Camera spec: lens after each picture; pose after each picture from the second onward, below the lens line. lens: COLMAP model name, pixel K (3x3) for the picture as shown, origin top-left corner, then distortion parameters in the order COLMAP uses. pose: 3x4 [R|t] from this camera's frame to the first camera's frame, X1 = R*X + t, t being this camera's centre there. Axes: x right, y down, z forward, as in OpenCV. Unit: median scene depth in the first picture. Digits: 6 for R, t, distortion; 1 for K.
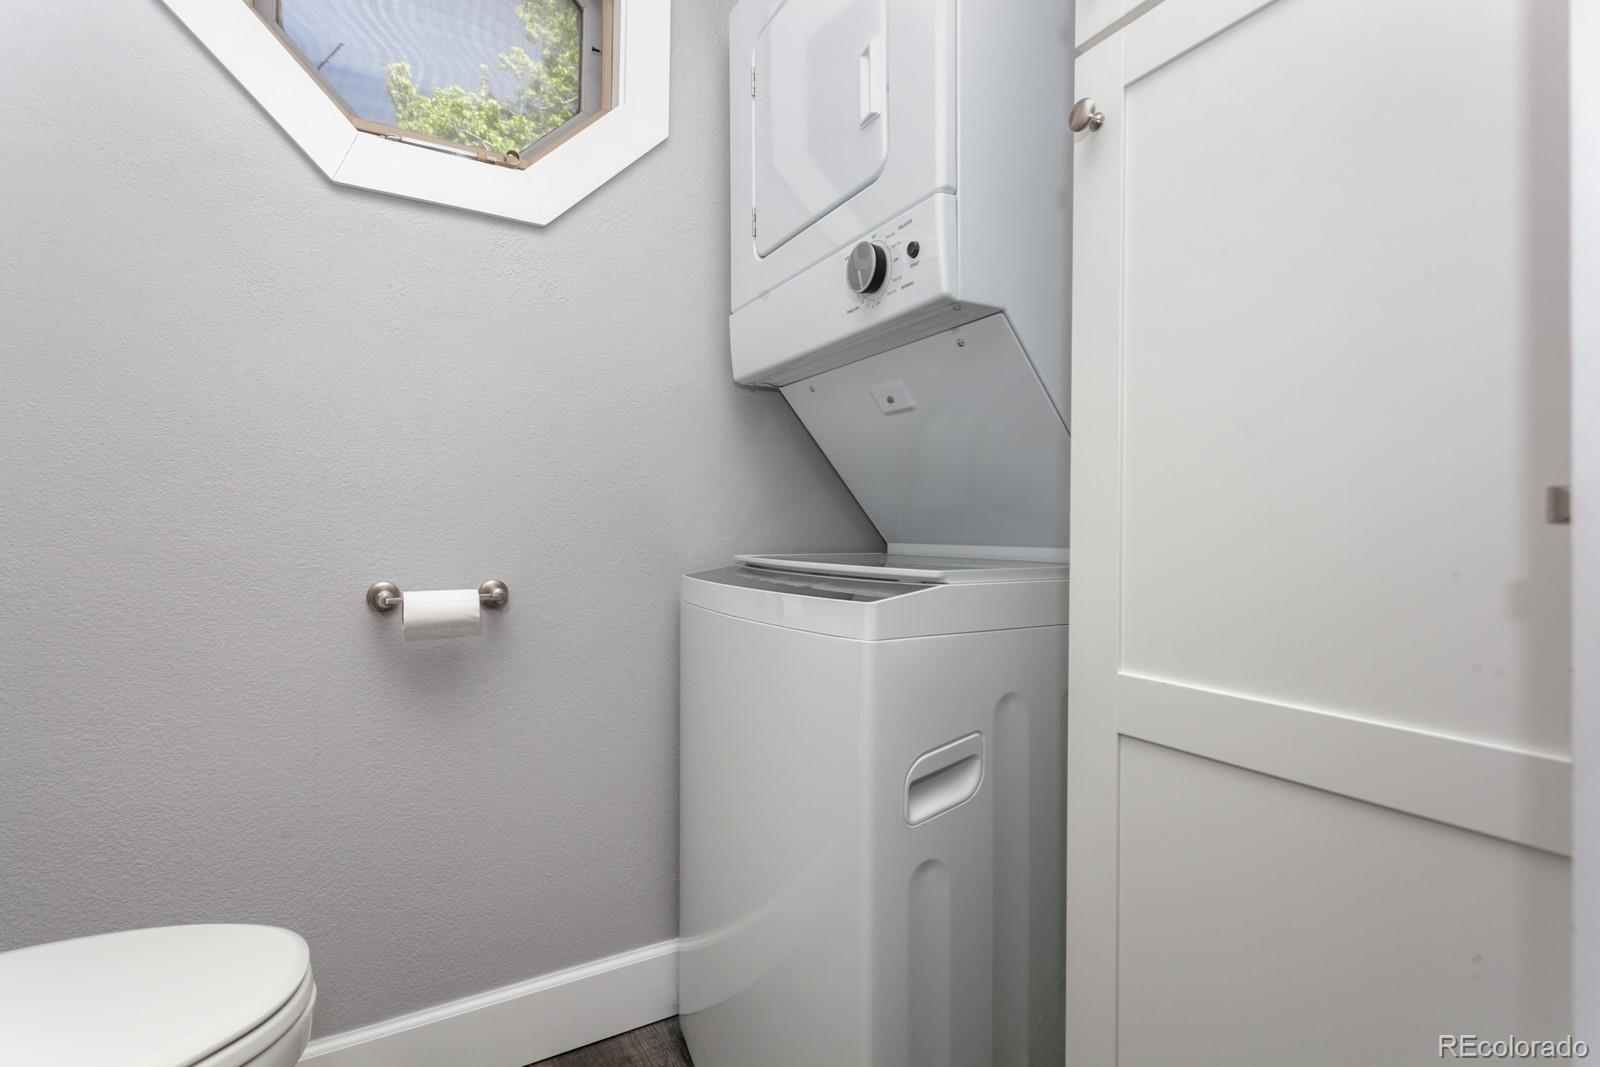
lens RADIAL K [[759.9, 0, 807.6], [0, 759.9, 522.8], [0, 0, 1]] dist [0.005360, -0.001774]
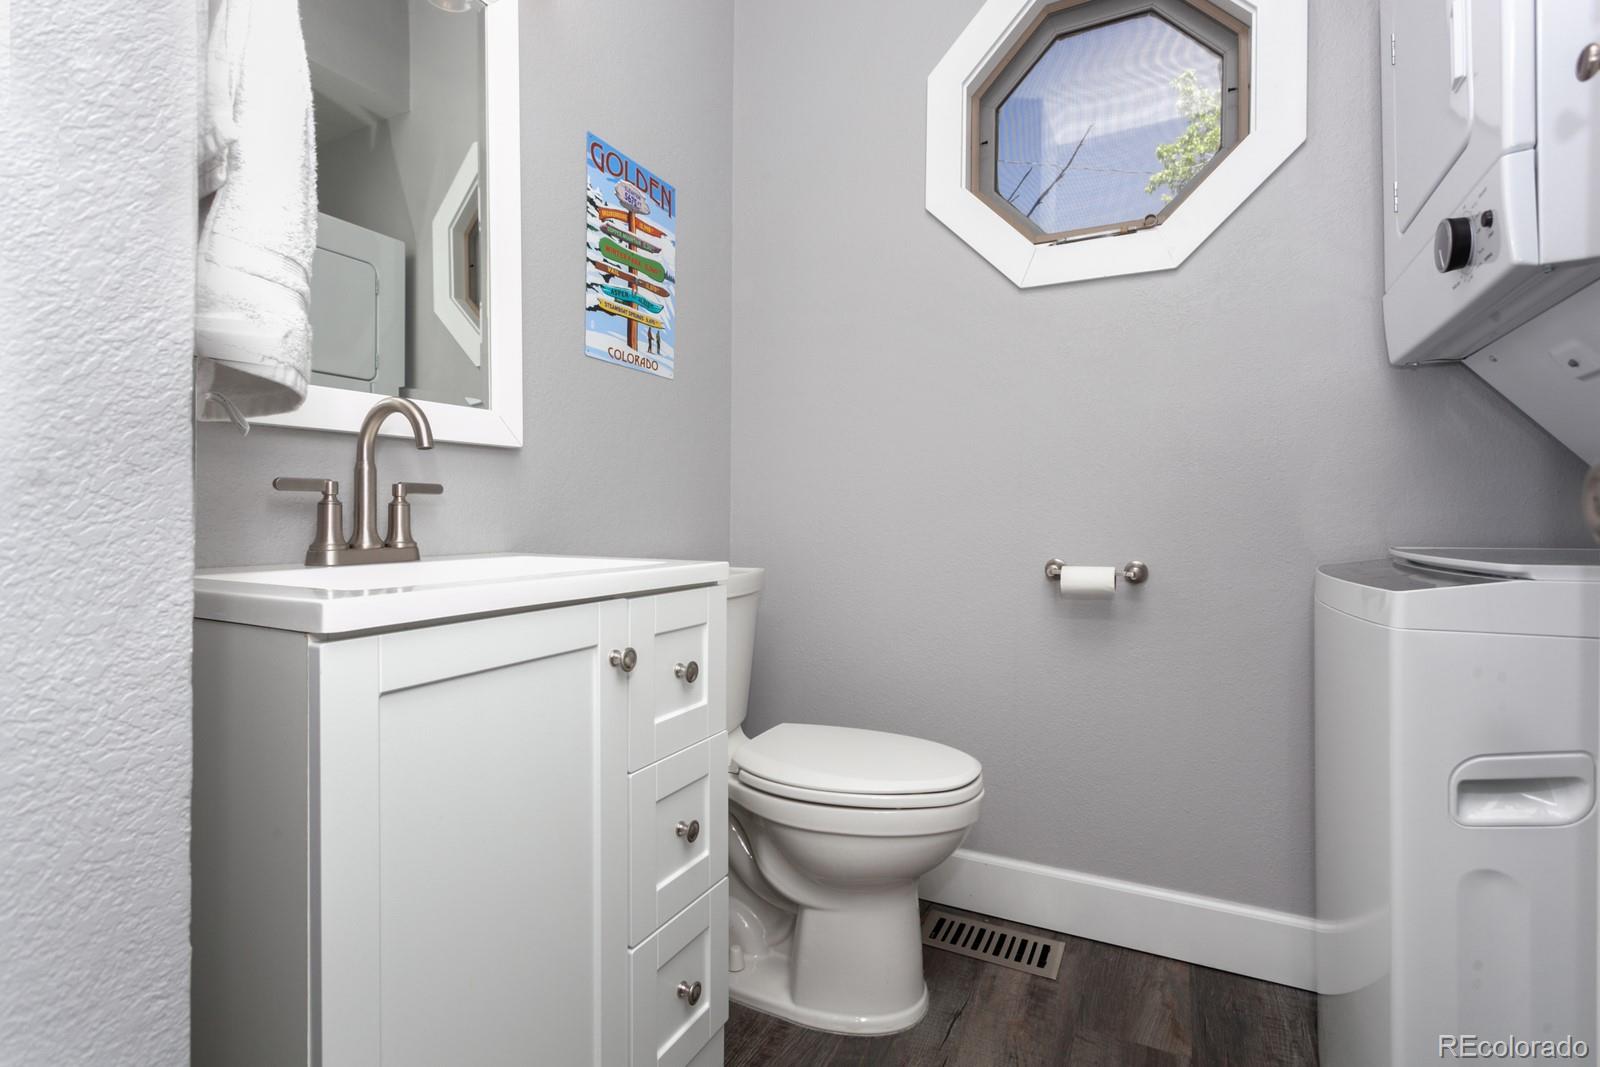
lens RADIAL K [[759.9, 0, 796.3], [0, 759.9, 527.6], [0, 0, 1]] dist [0.005360, -0.001774]
pose [[0.544915, 0.001565, -0.838490, 0.359080], [0.014935, 0.999821, 0.011572, -0.005071], [0.838358, -0.018829, 0.544795, -0.172814]]
